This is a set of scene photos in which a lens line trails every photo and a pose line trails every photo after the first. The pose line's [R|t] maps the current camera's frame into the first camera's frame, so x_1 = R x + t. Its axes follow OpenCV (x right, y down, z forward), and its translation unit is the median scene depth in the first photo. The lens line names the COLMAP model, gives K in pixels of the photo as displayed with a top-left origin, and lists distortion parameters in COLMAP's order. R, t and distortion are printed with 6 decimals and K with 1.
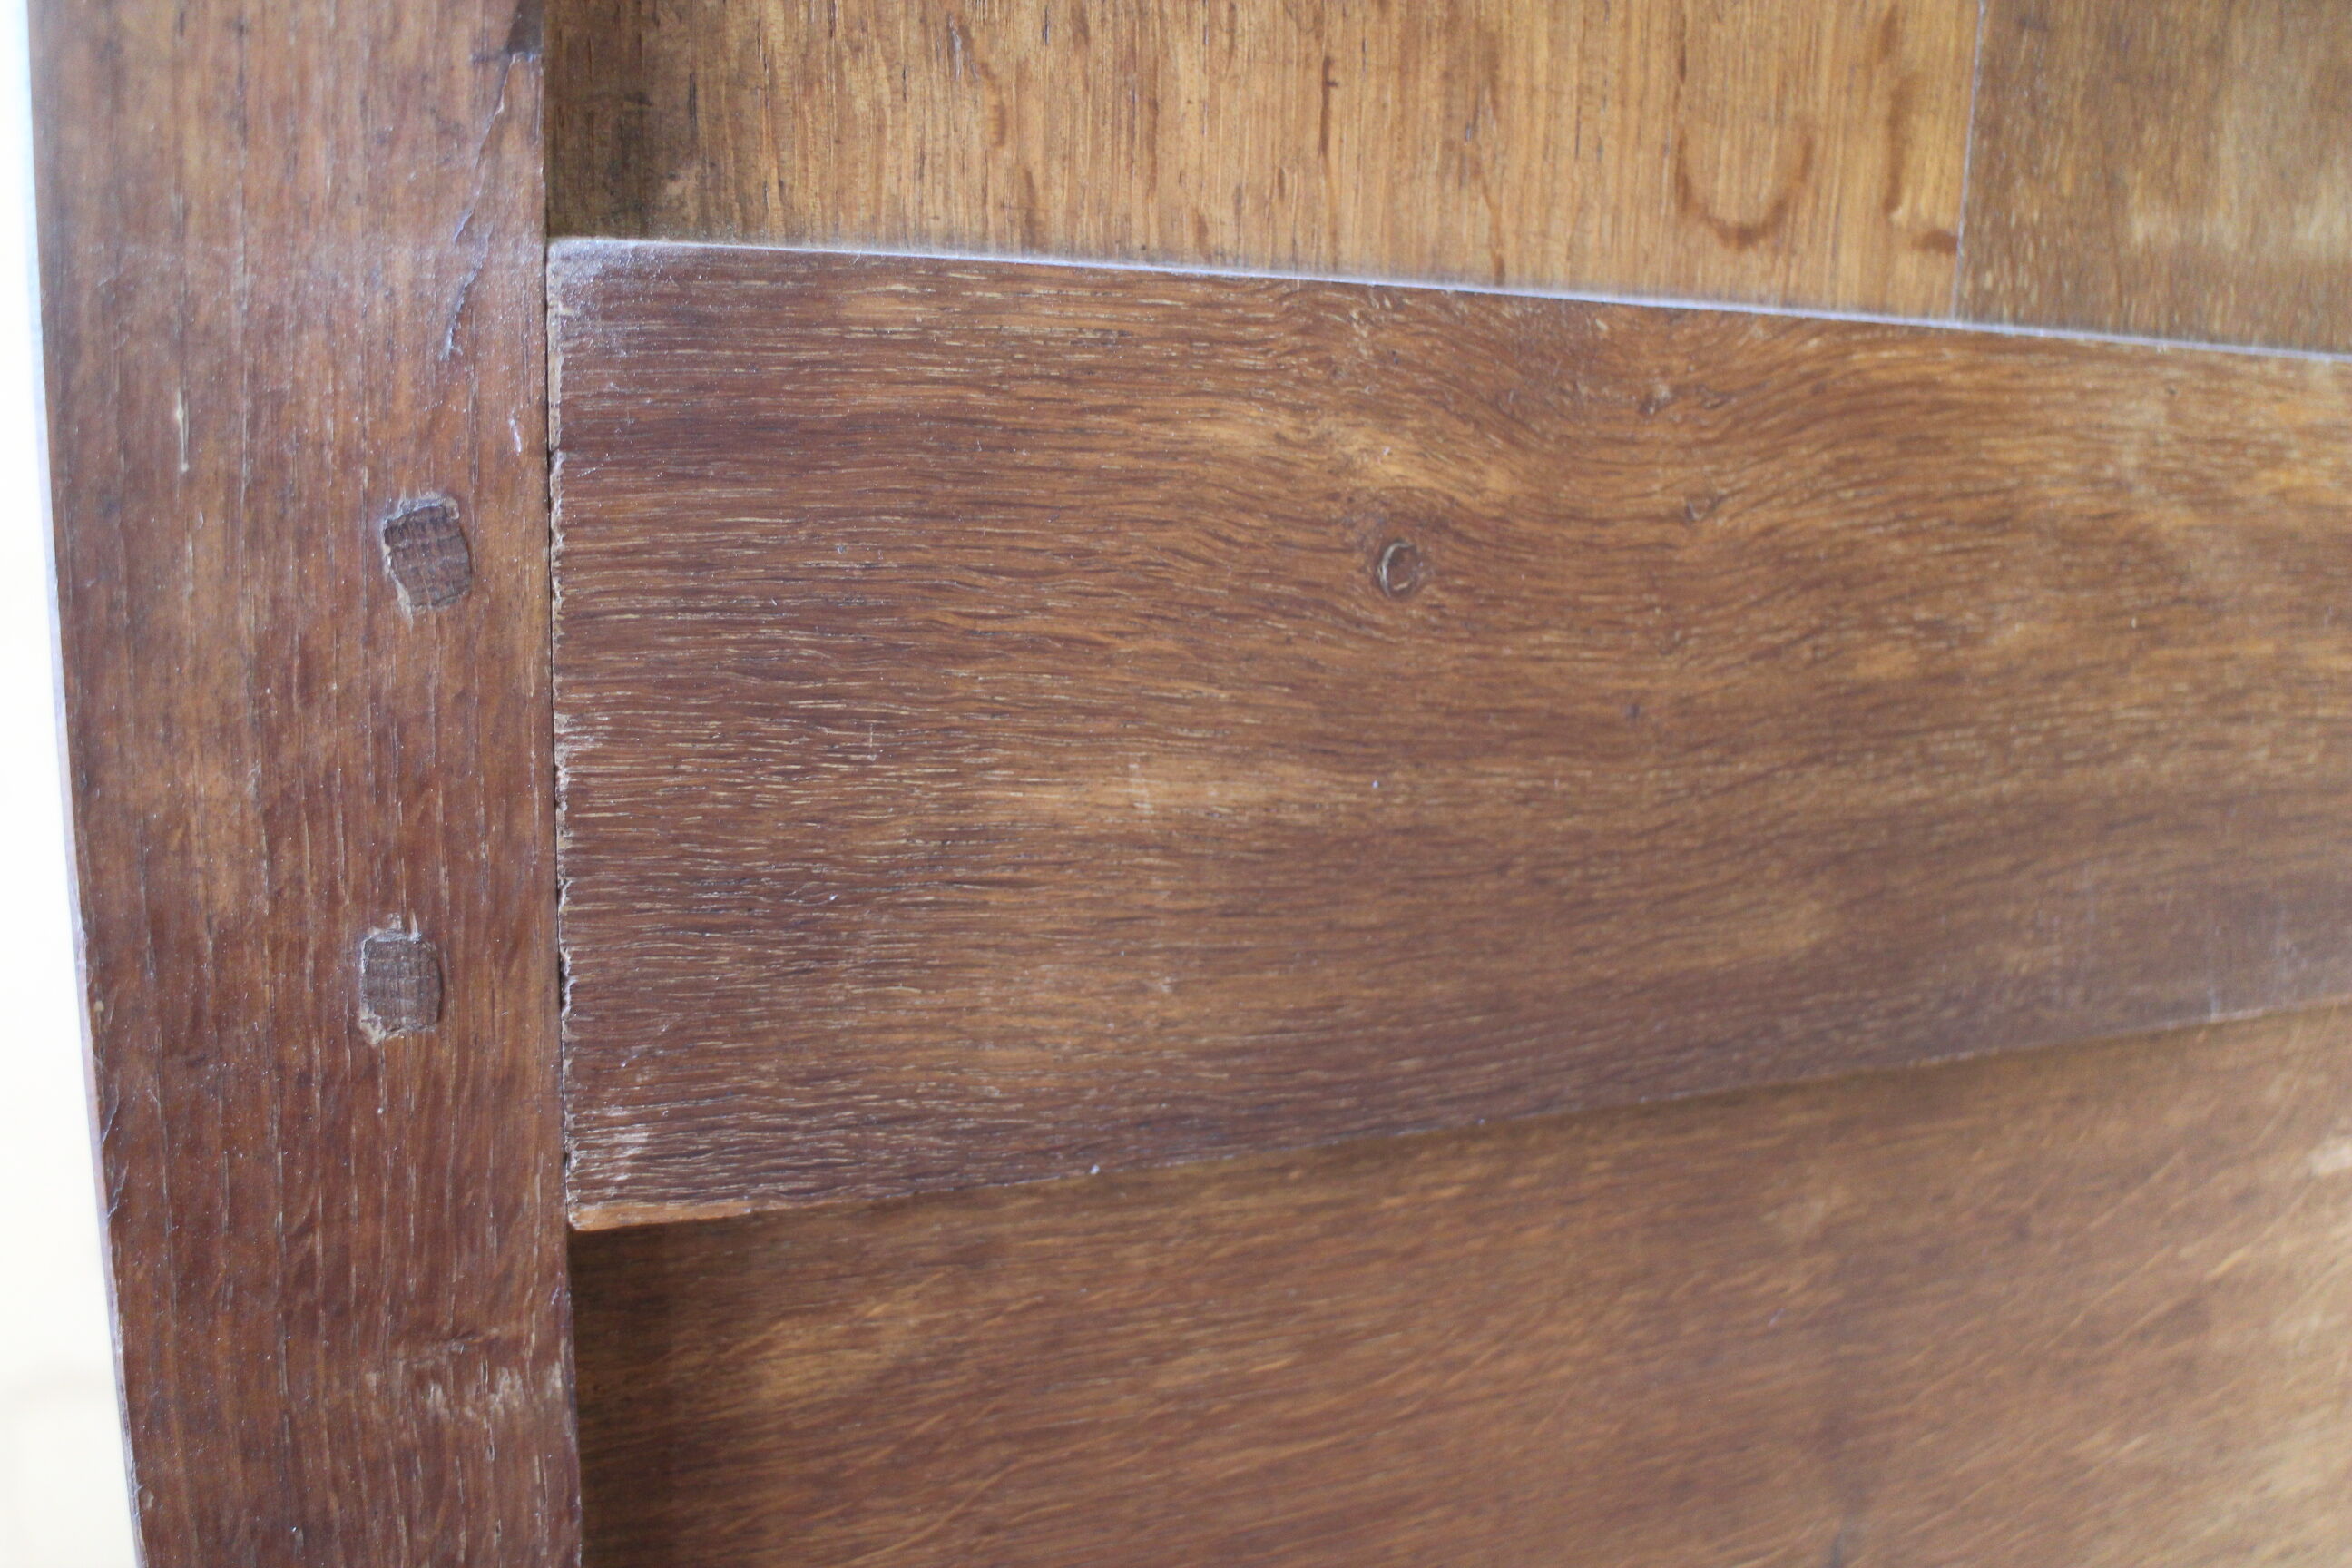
lens RADIAL K [[2068.9, 0, 1187.4], [0, 2068.9, 774.4], [0, 0, 1]] dist [-0.150552, 0.122848]
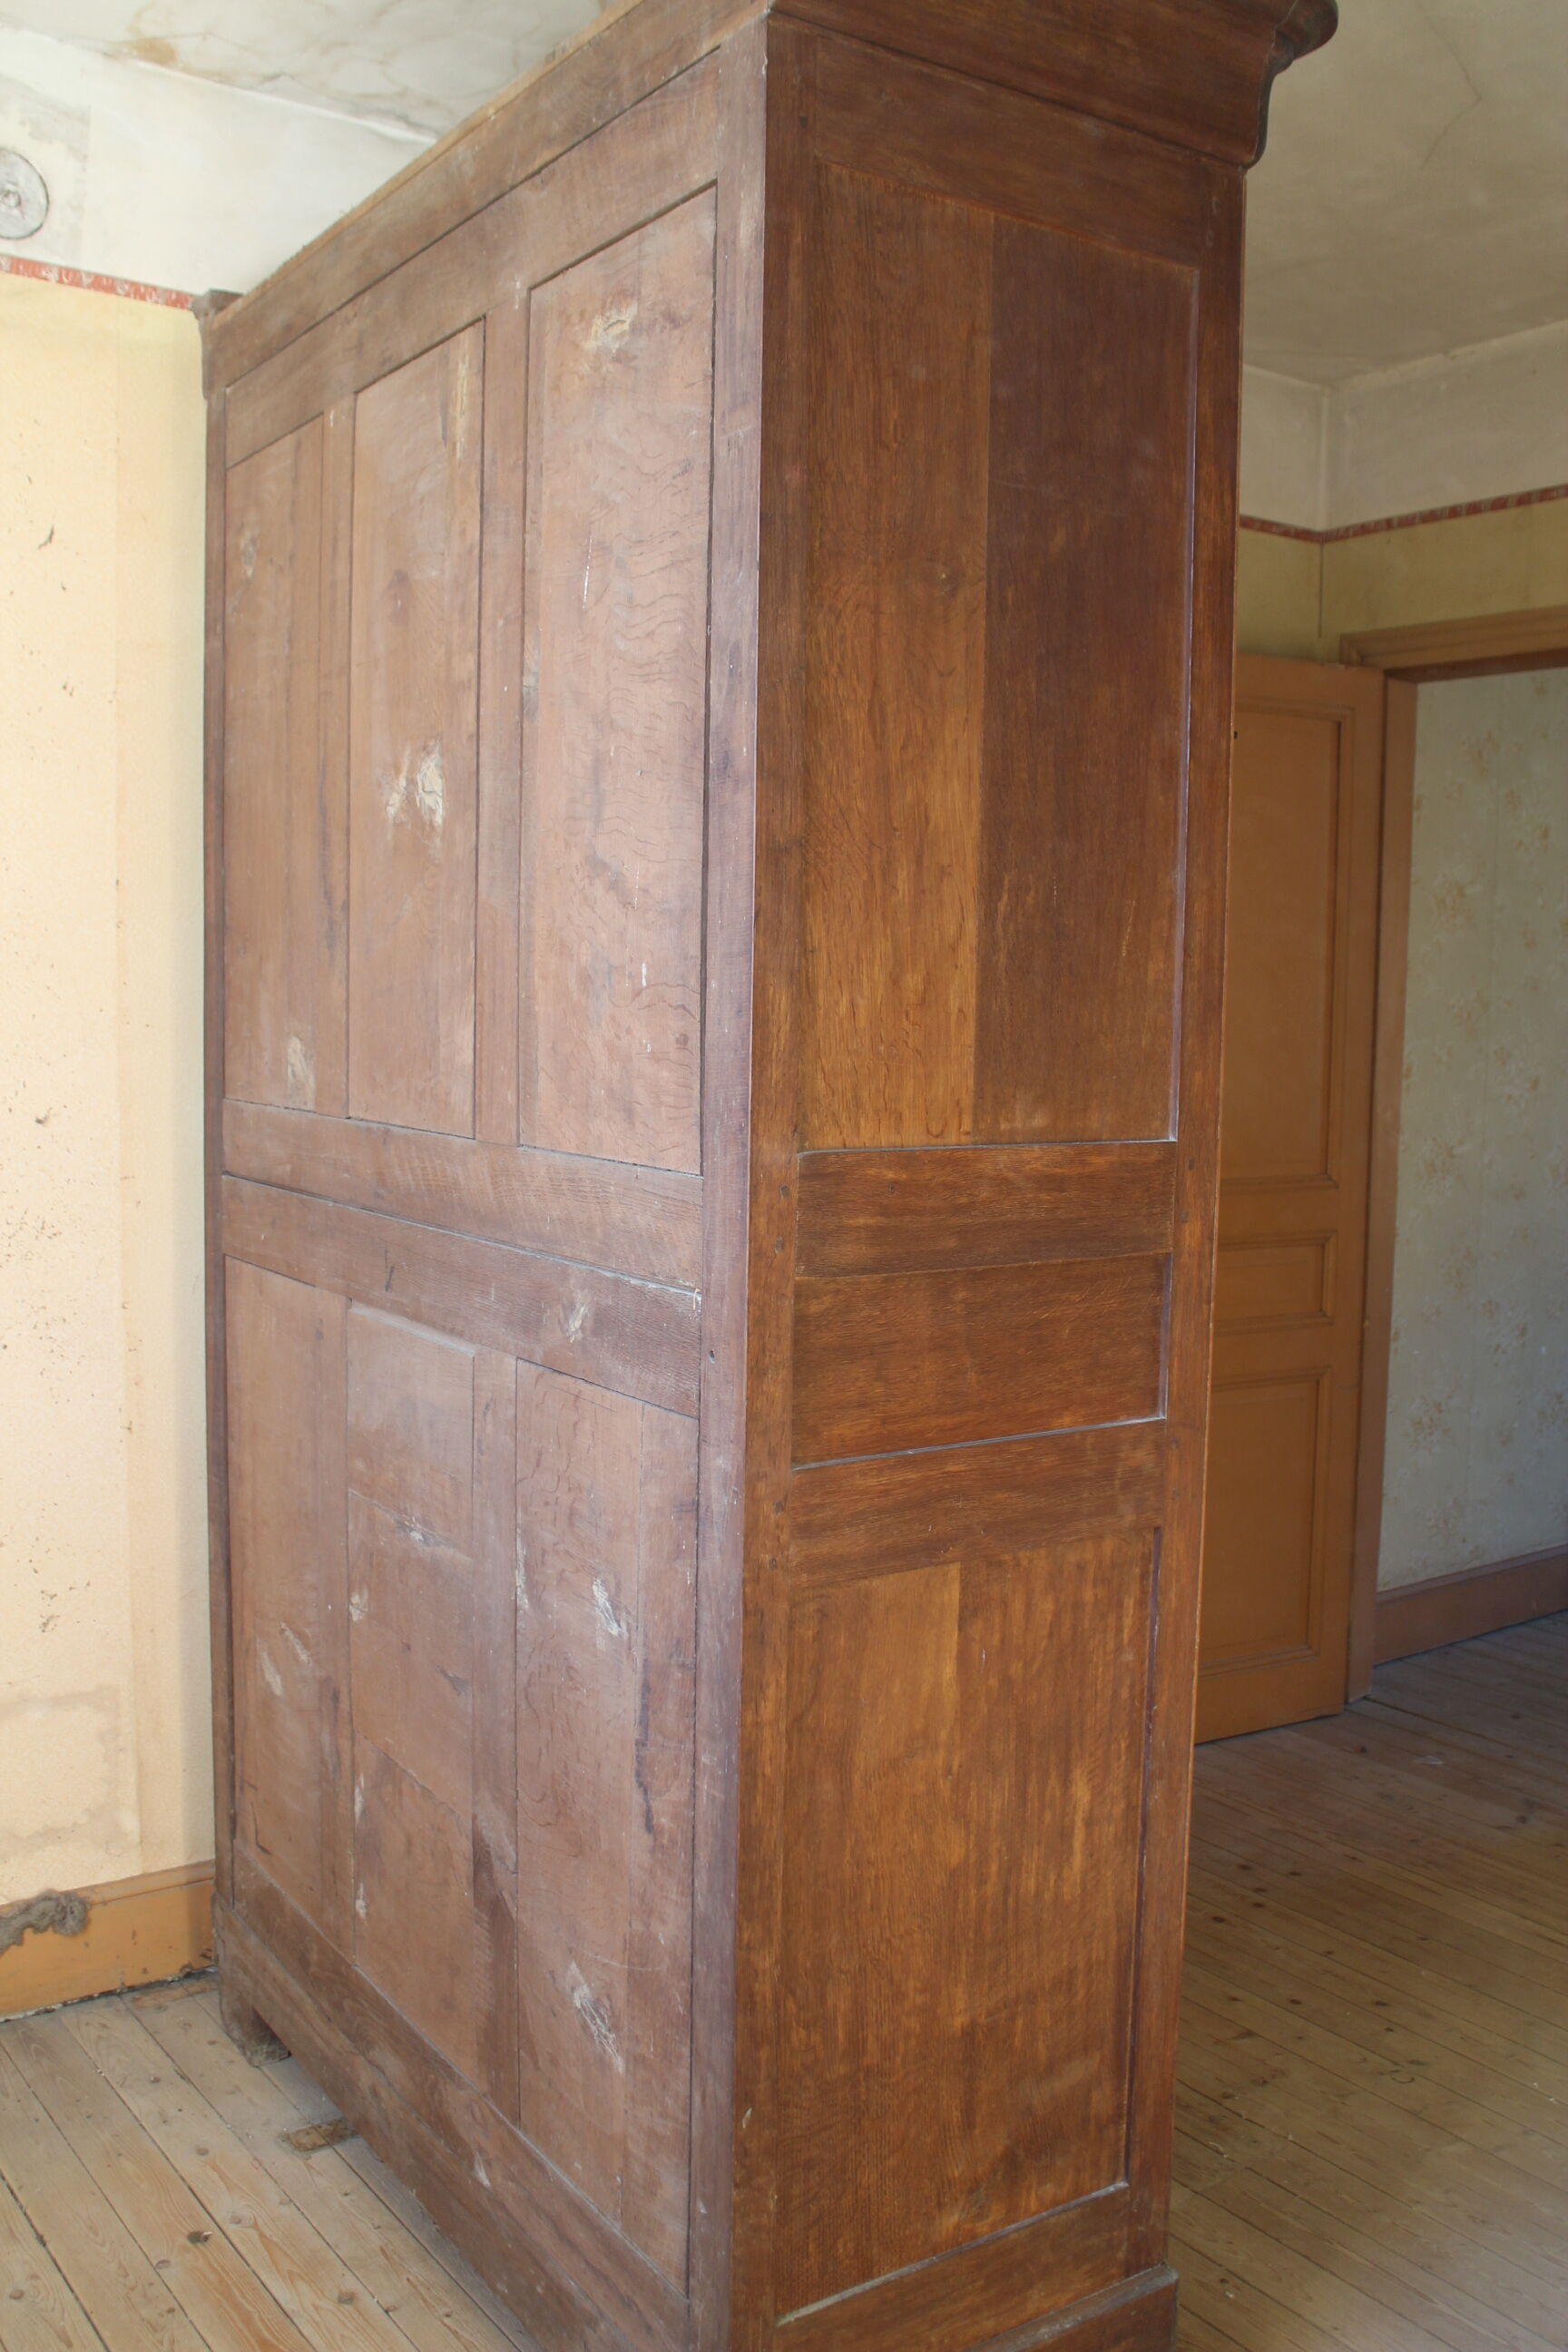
lens RADIAL K [[2068.9, 0, 794.9], [0, 2068.9, 1191.8], [0, 0, 1]] dist [-0.150552, 0.122848]
pose [[0.982370, -0.042025, 0.182165, -1.416367], [0.060255, 0.993583, -0.095718, 0.531365], [-0.176973, 0.105007, 0.978598, -5.494953]]
